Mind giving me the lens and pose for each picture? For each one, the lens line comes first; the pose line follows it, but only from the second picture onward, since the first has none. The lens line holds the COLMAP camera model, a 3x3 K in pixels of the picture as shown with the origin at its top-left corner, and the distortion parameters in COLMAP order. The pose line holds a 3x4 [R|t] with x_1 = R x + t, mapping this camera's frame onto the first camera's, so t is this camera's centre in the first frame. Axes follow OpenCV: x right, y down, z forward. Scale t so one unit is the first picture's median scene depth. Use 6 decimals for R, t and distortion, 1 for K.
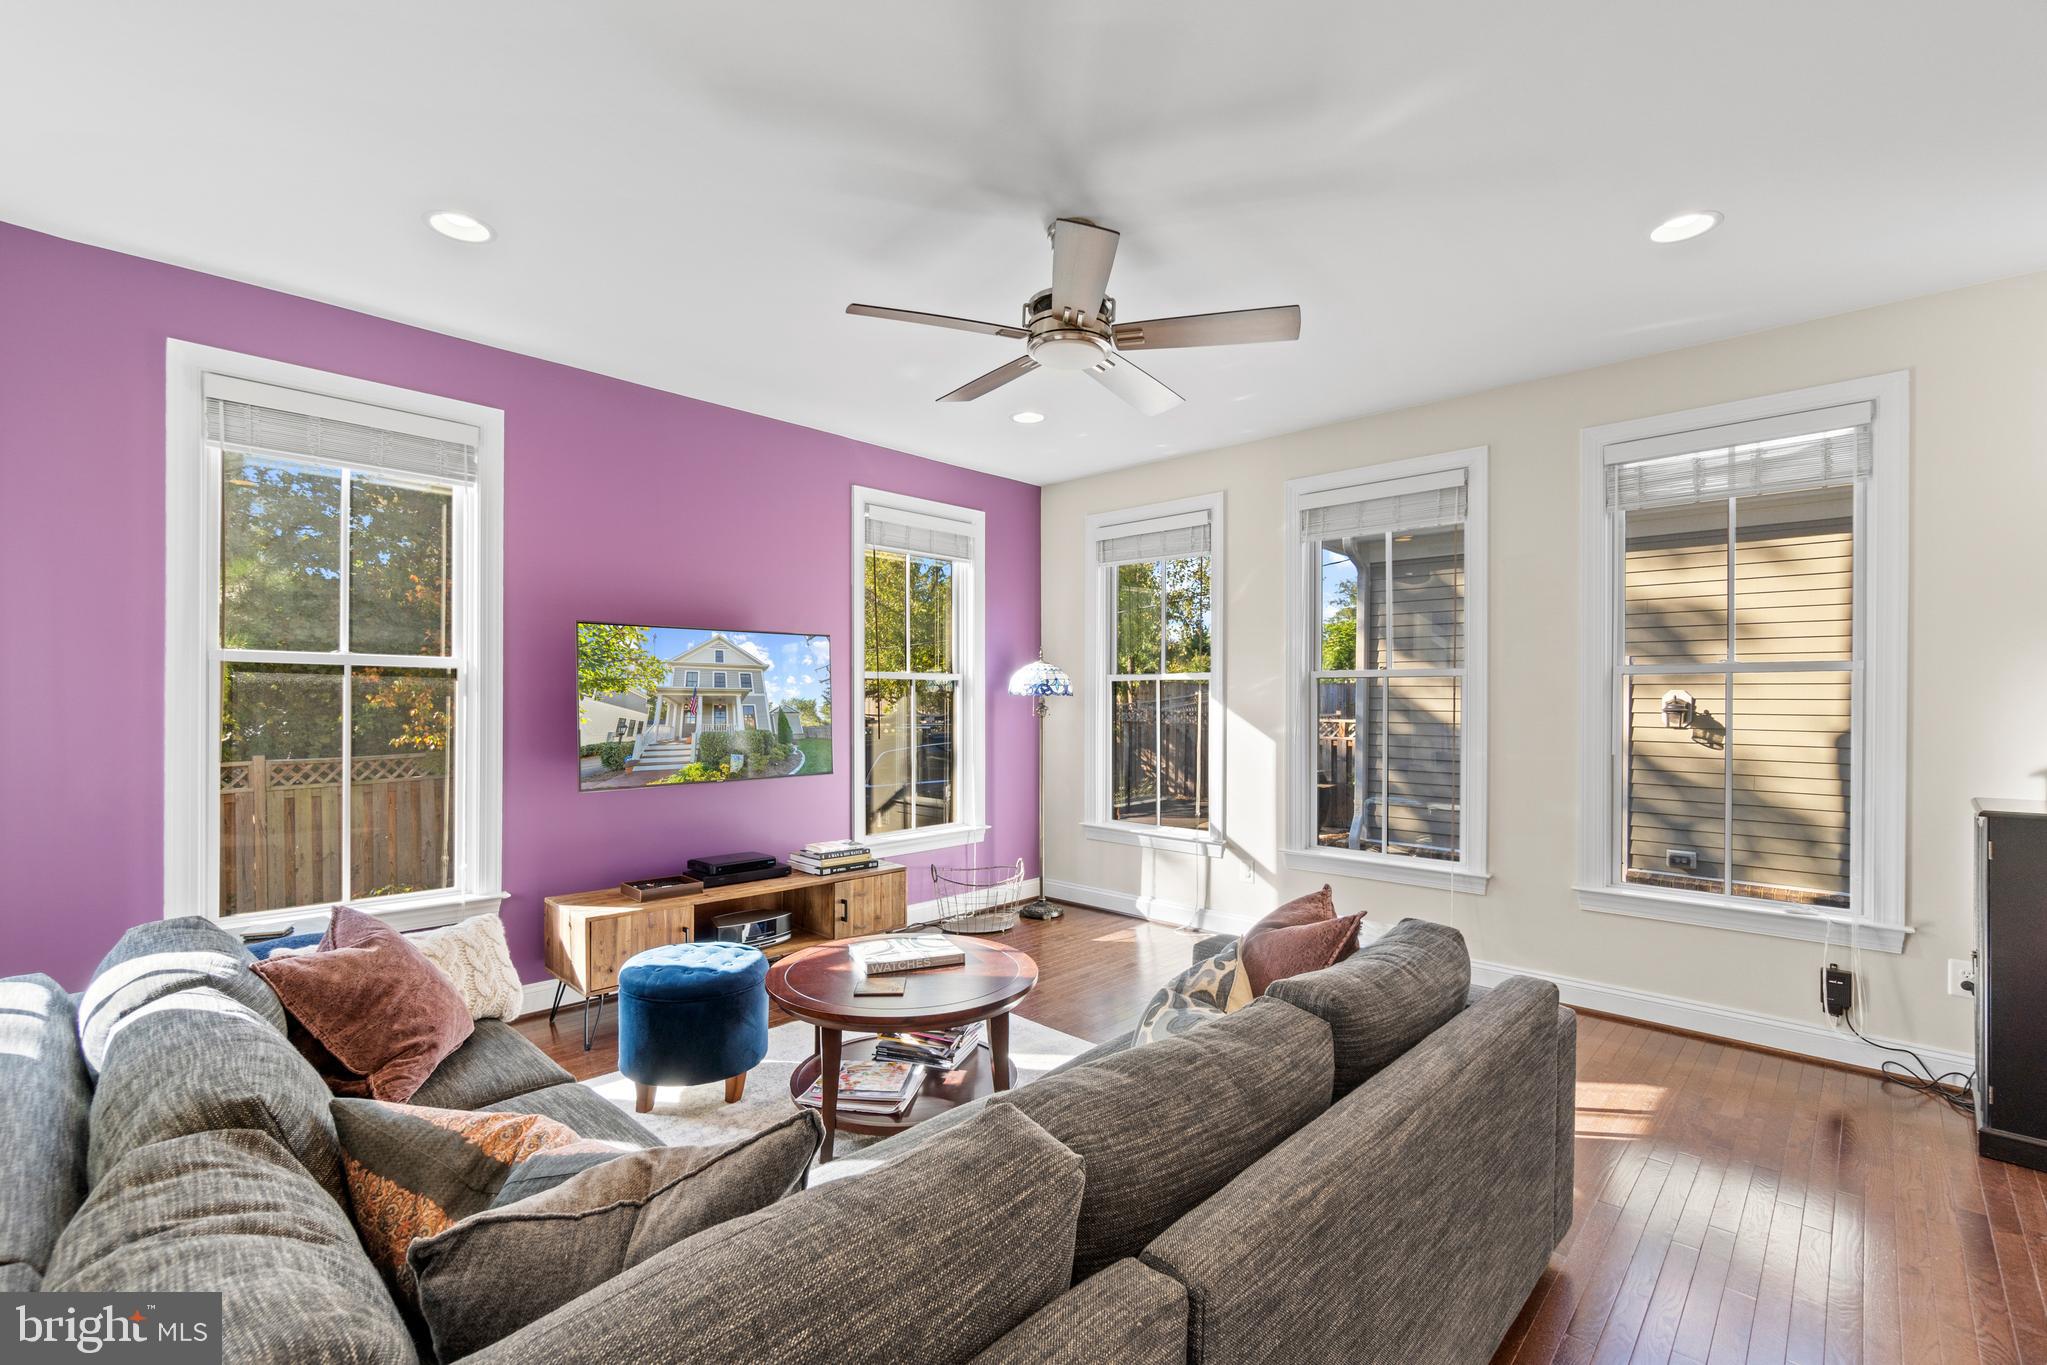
lens RADIAL K [[897.2, 0, 1010.0], [0, 897.2, 702.5], [0, 0, 1]] dist [-0.000491, -0.000024]
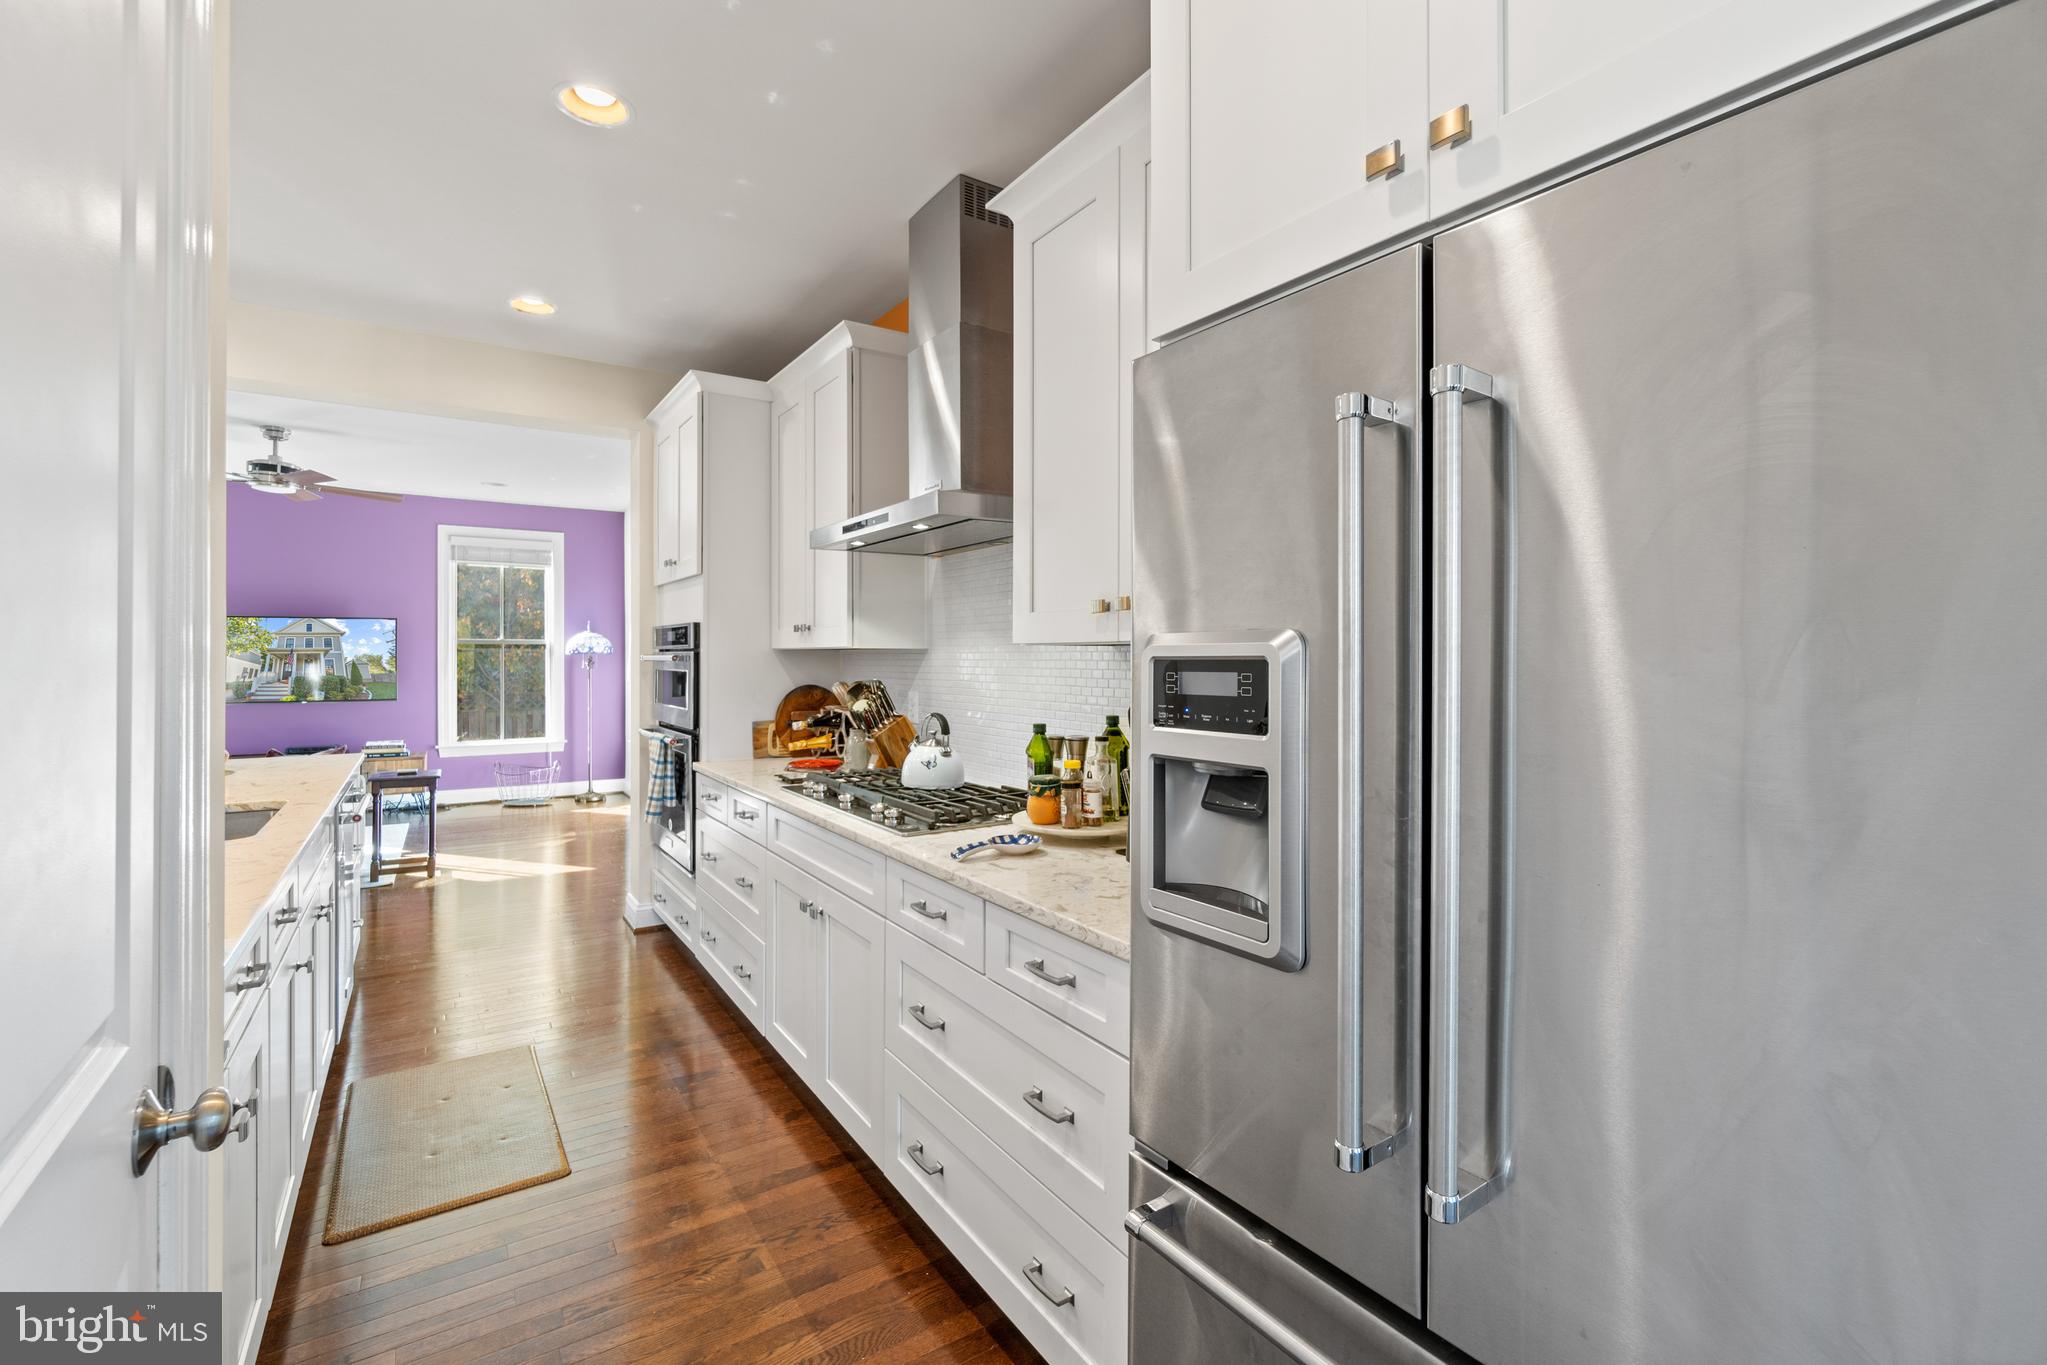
lens RADIAL K [[883.7, 0, 1010.3], [0, 883.7, 653.9], [0, 0, 1]] dist [-0.004727, -0.000367]
pose [[0.976121, -0.001299, -0.217221, 1.316060], [-0.000681, 0.999959, -0.009038, 0.006113], [0.217224, 0.008970, 0.976080, -0.369016]]
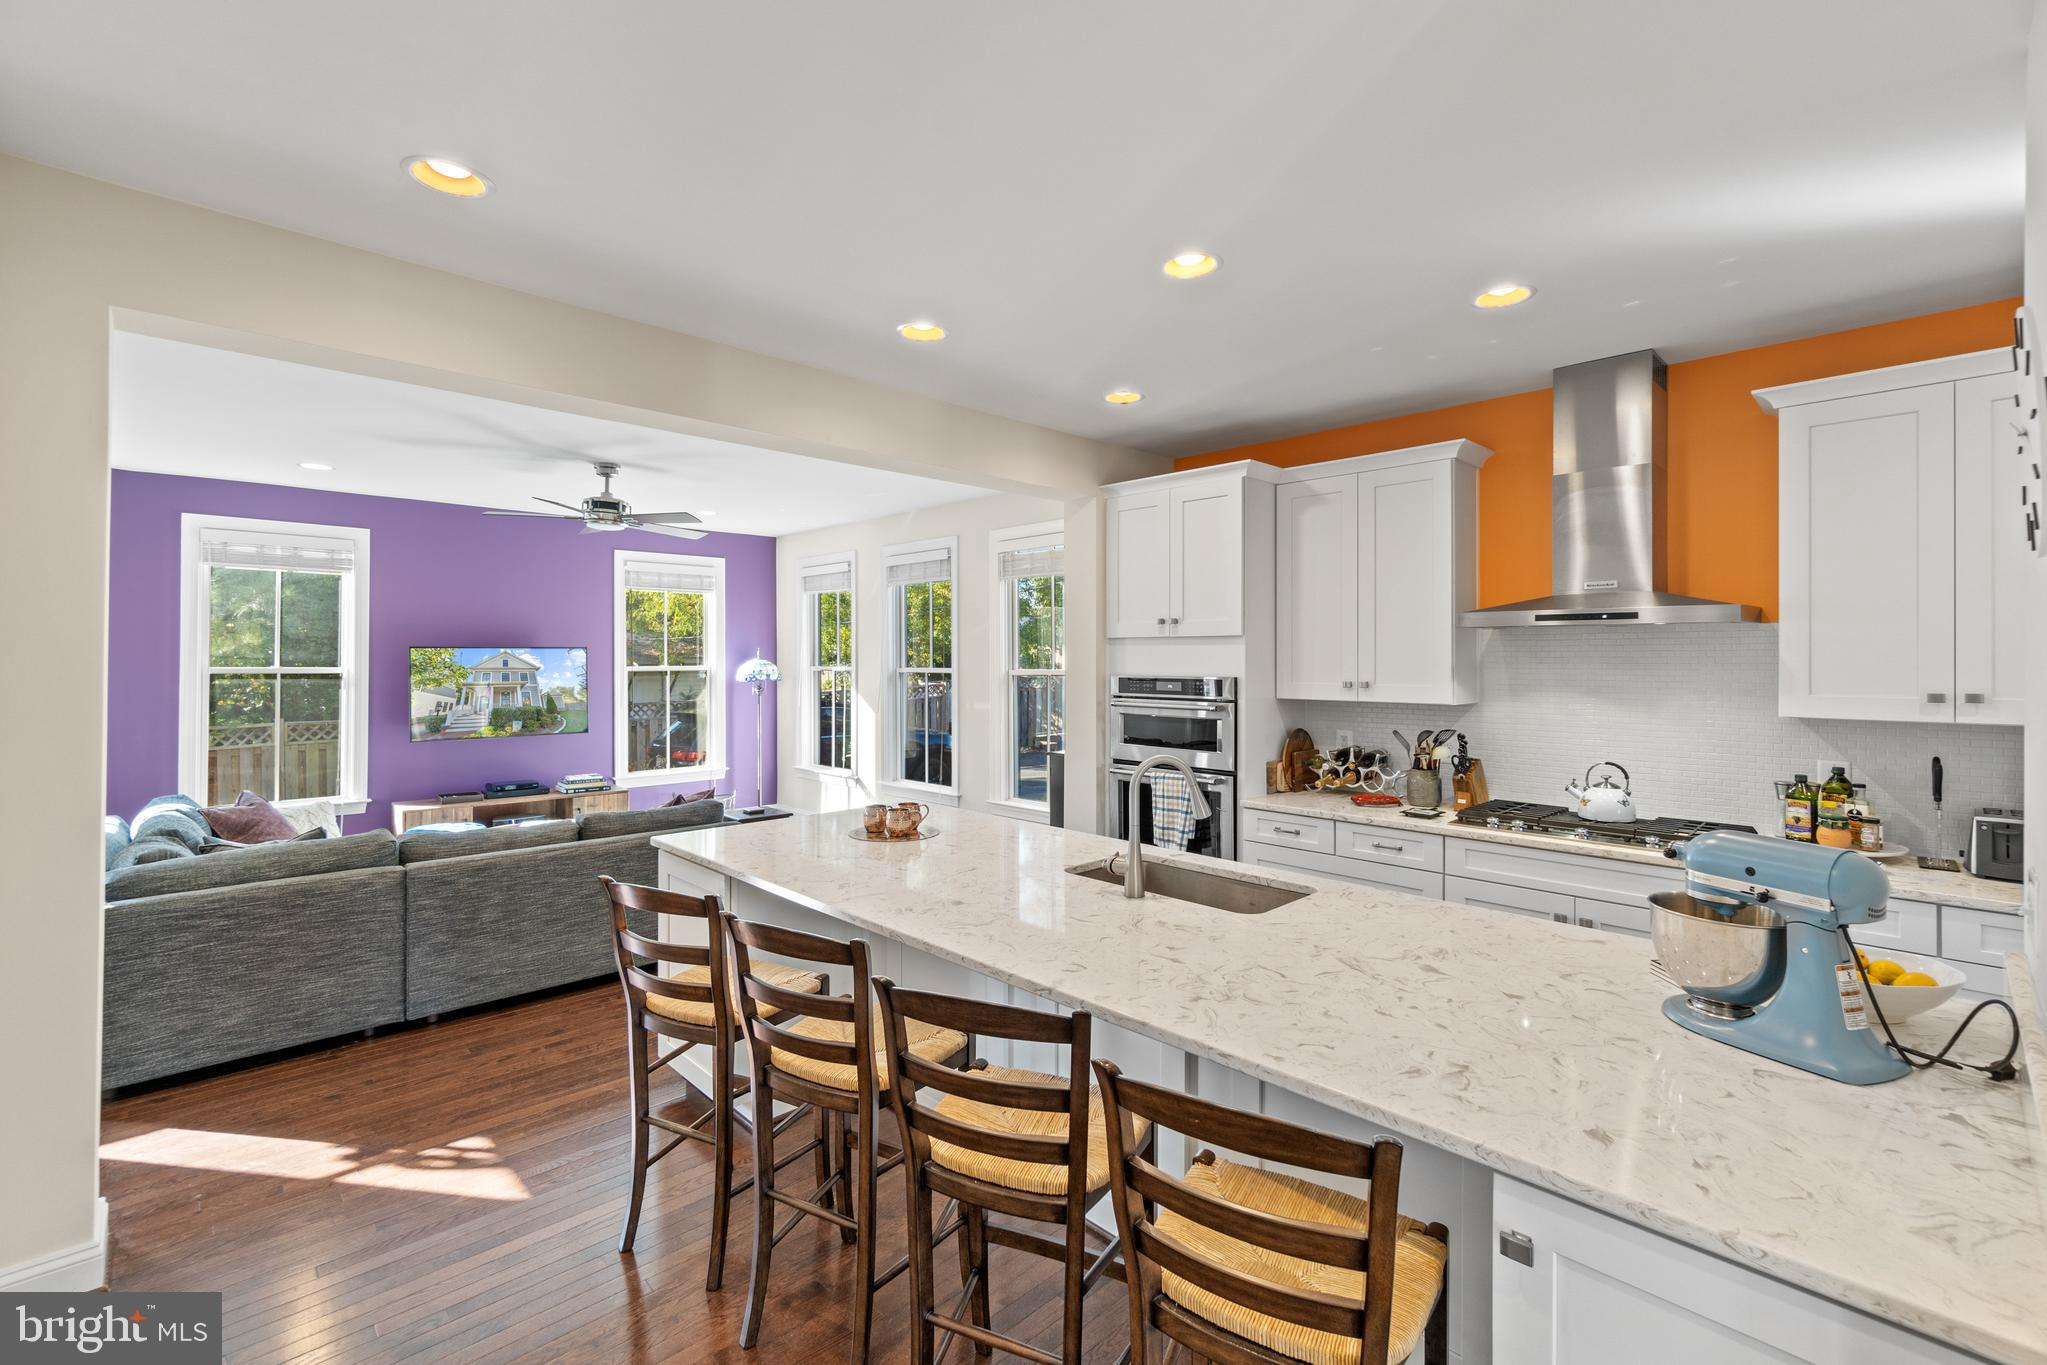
lens RADIAL K [[883.7, 0, 1010.3], [0, 883.7, 653.9], [0, 0, 1]] dist [-0.004727, -0.000367]
pose [[0.999195, -0.001875, -0.040067, 0.648352], [0.001426, 0.999936, -0.011240, -0.045705], [0.040085, 0.011174, 0.999134, -0.582315]]
